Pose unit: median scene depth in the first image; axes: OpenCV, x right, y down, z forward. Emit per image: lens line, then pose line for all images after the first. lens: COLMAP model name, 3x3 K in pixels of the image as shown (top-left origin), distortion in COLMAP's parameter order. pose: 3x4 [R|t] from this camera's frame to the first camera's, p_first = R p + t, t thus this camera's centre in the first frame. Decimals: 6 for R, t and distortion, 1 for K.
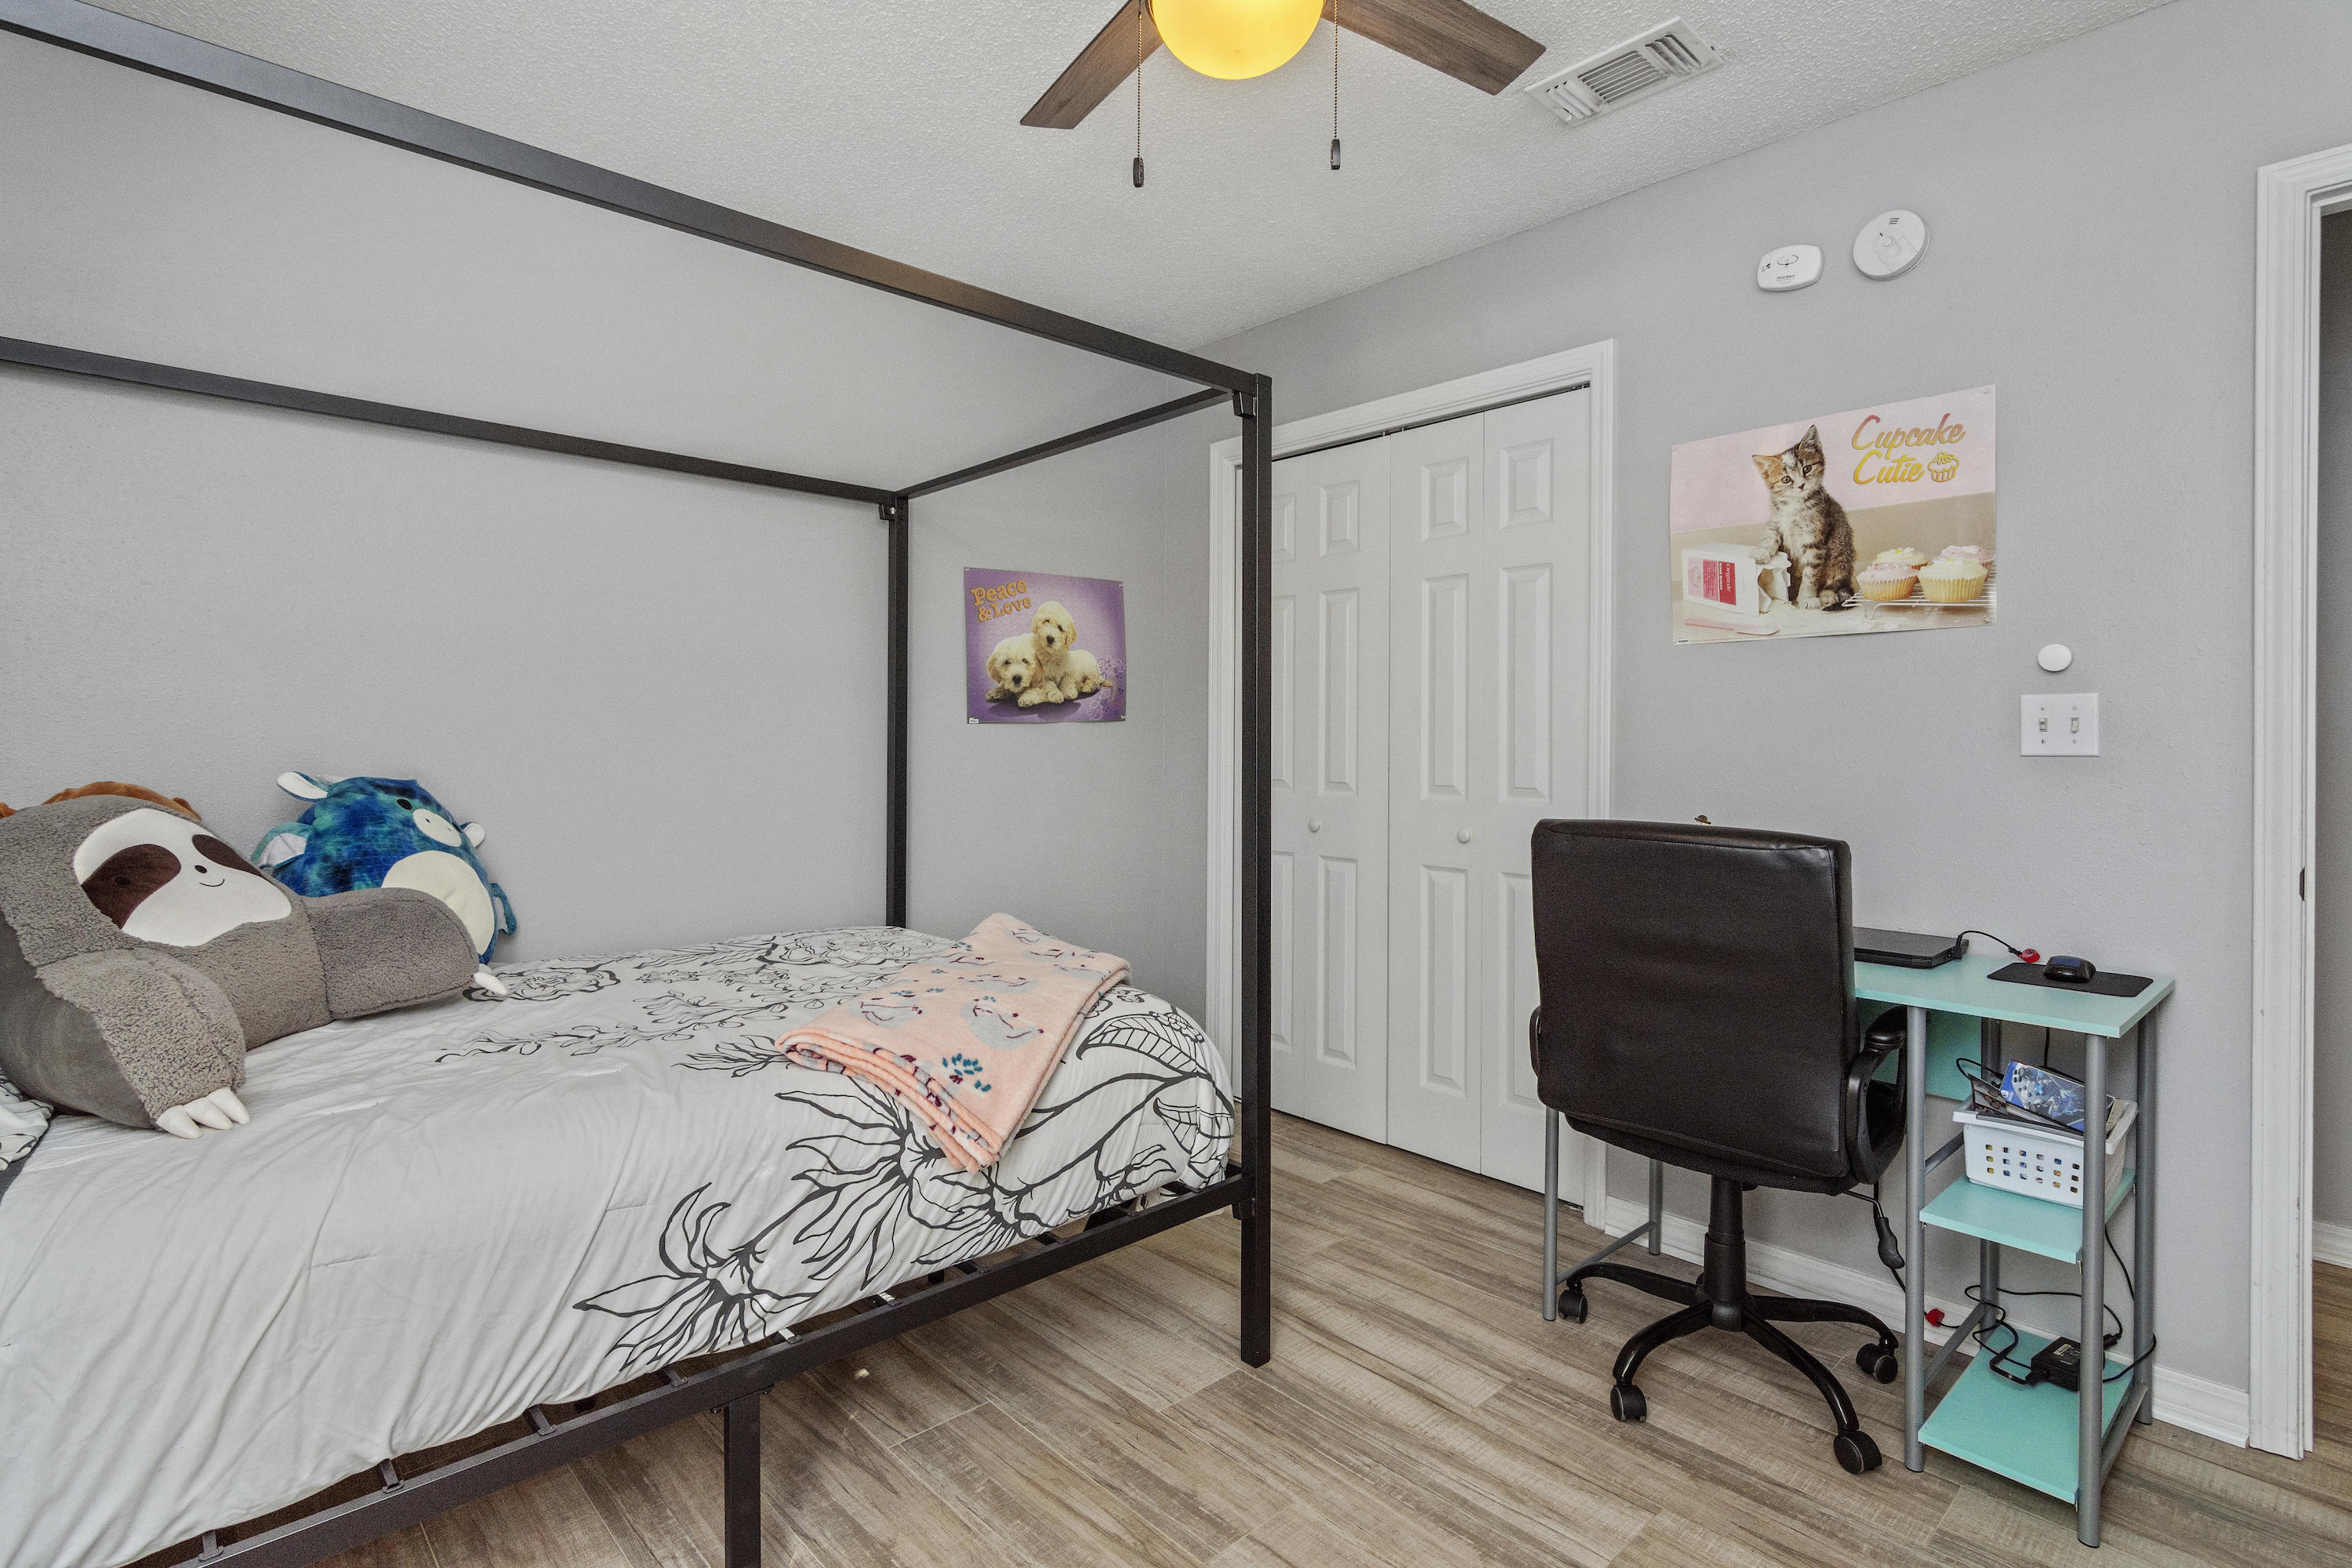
lens RADIAL K [[1134.5, 0, 1165.6], [0, 1134.5, 759.4], [0, 0, 1]] dist [-0.001293, 0.002700]
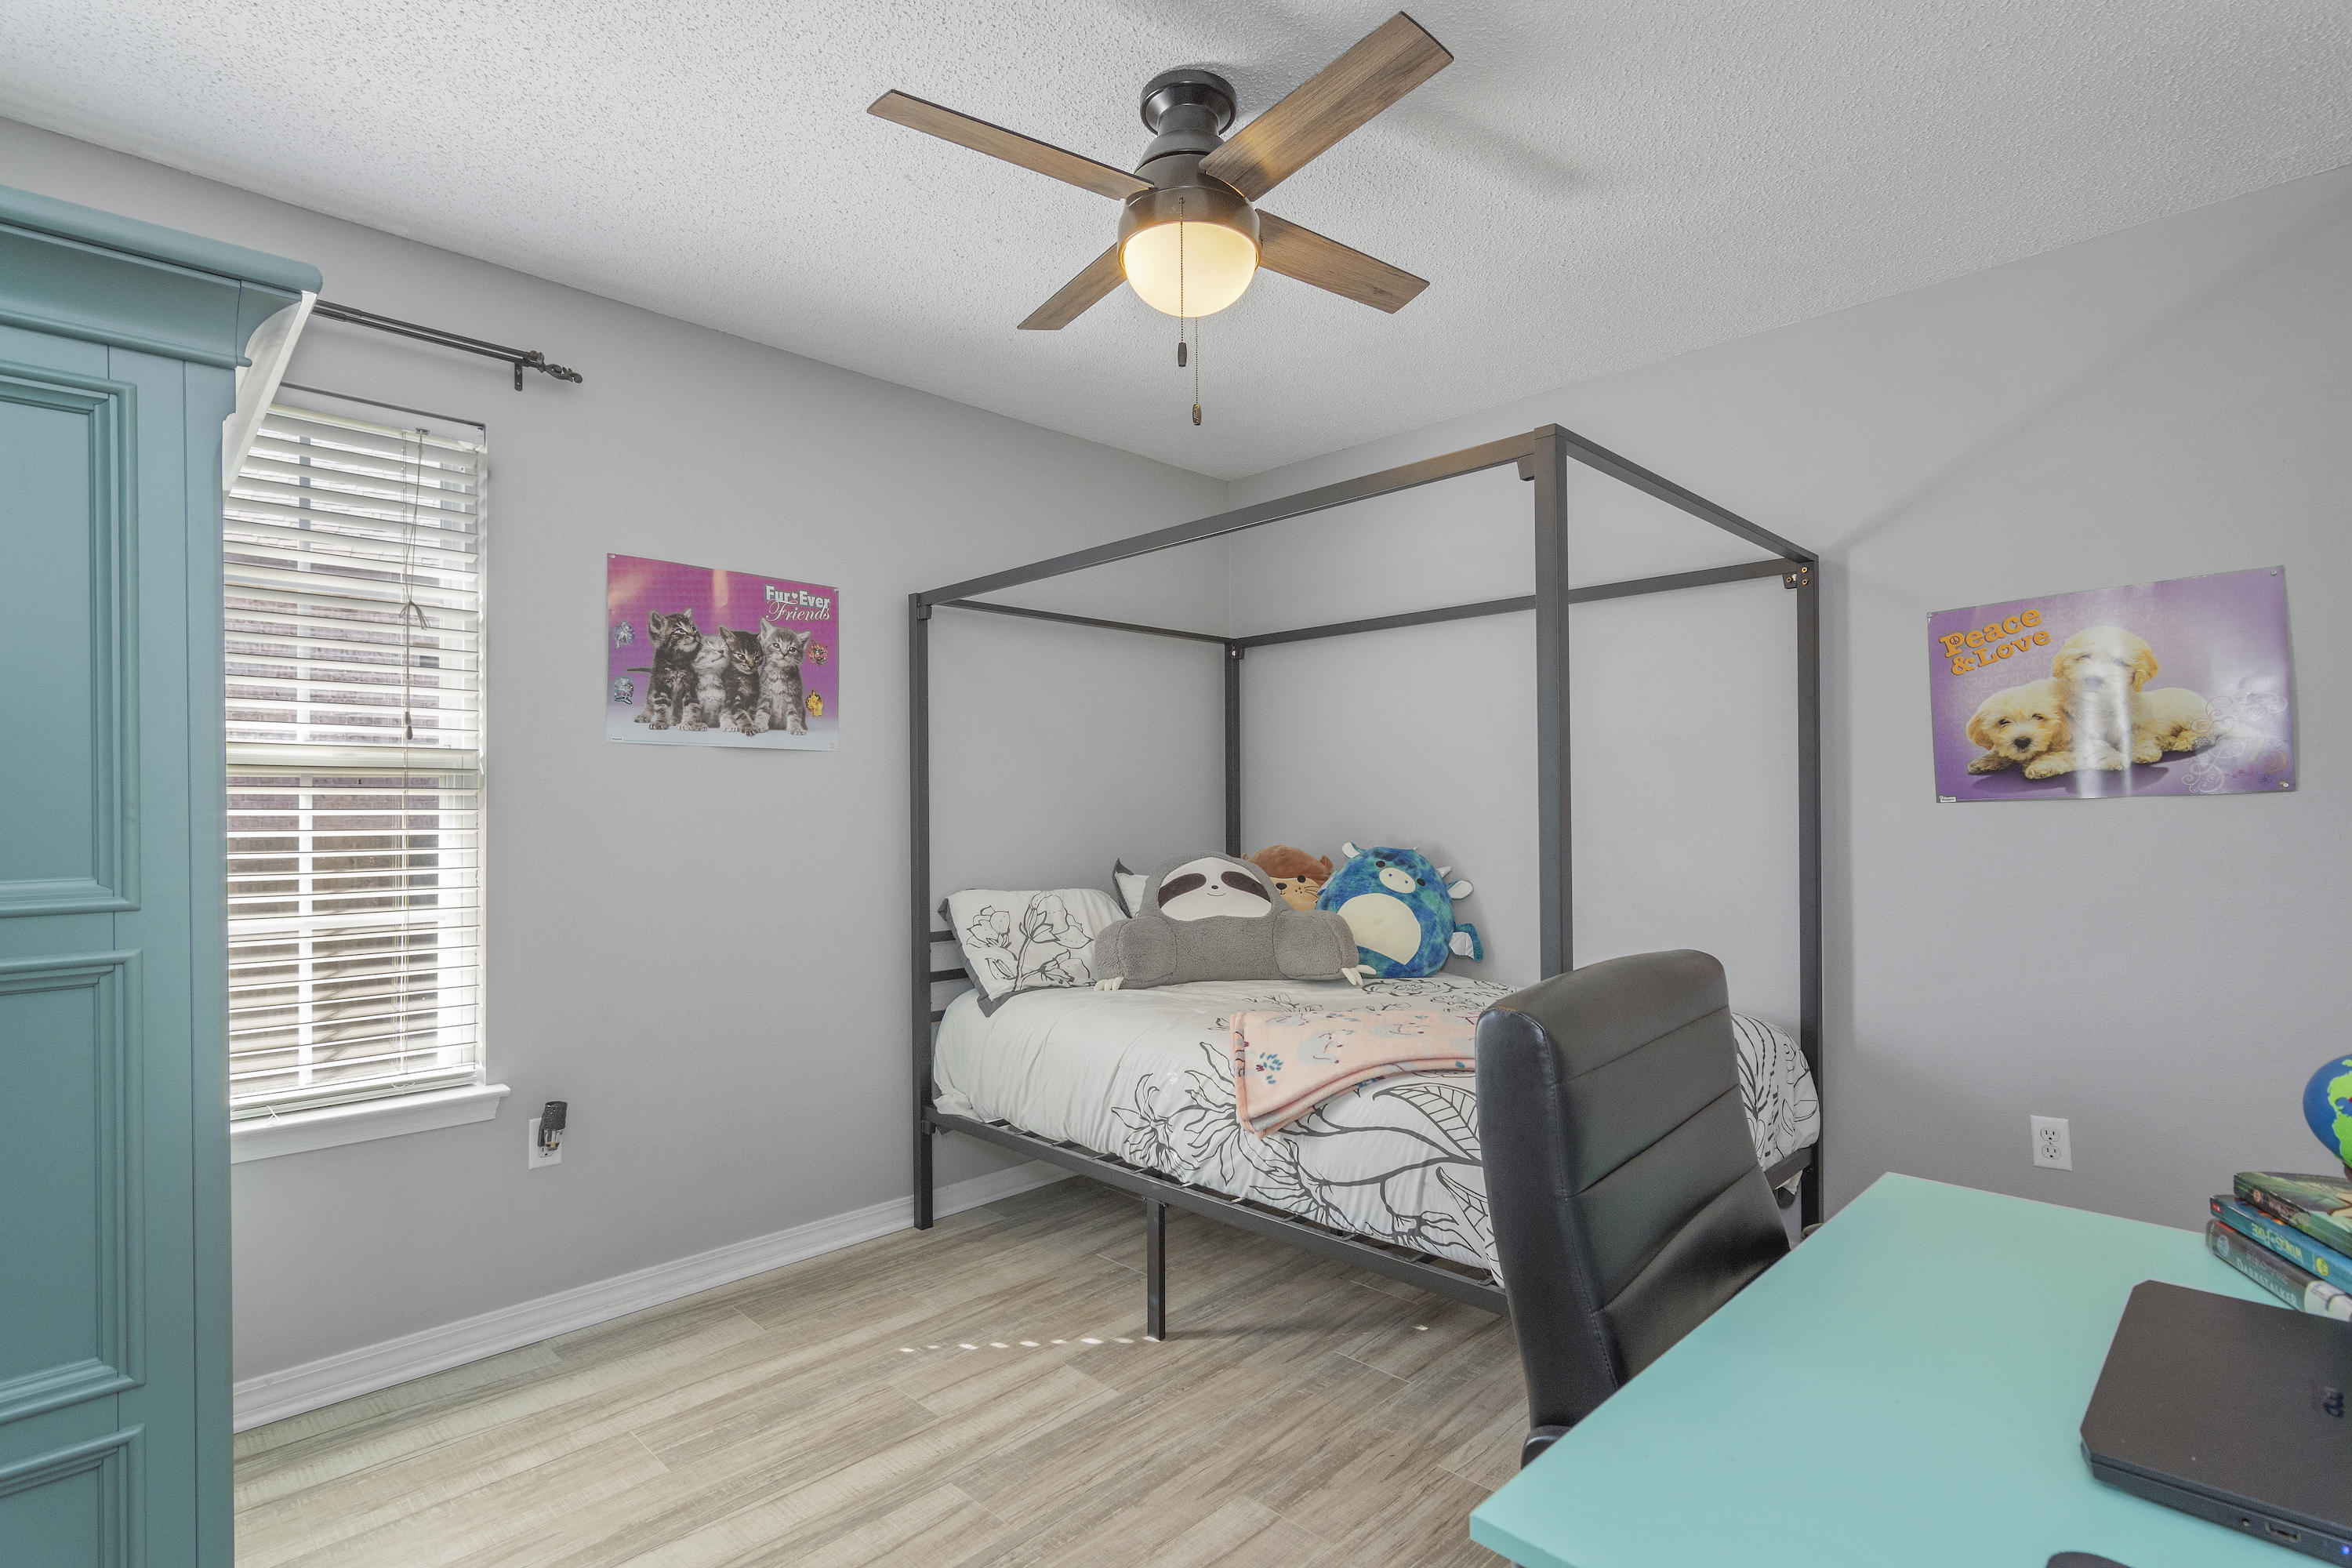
lens RADIAL K [[1134.5, 0, 1165.6], [0, 1134.5, 806.9], [0, 0, 1]] dist [-0.001293, 0.002700]
pose [[0.045749, -0.009410, -0.998909, 1.071581], [-0.011430, 0.999885, -0.009943, -0.024467], [0.998888, 0.011873, 0.045637, 0.712610]]
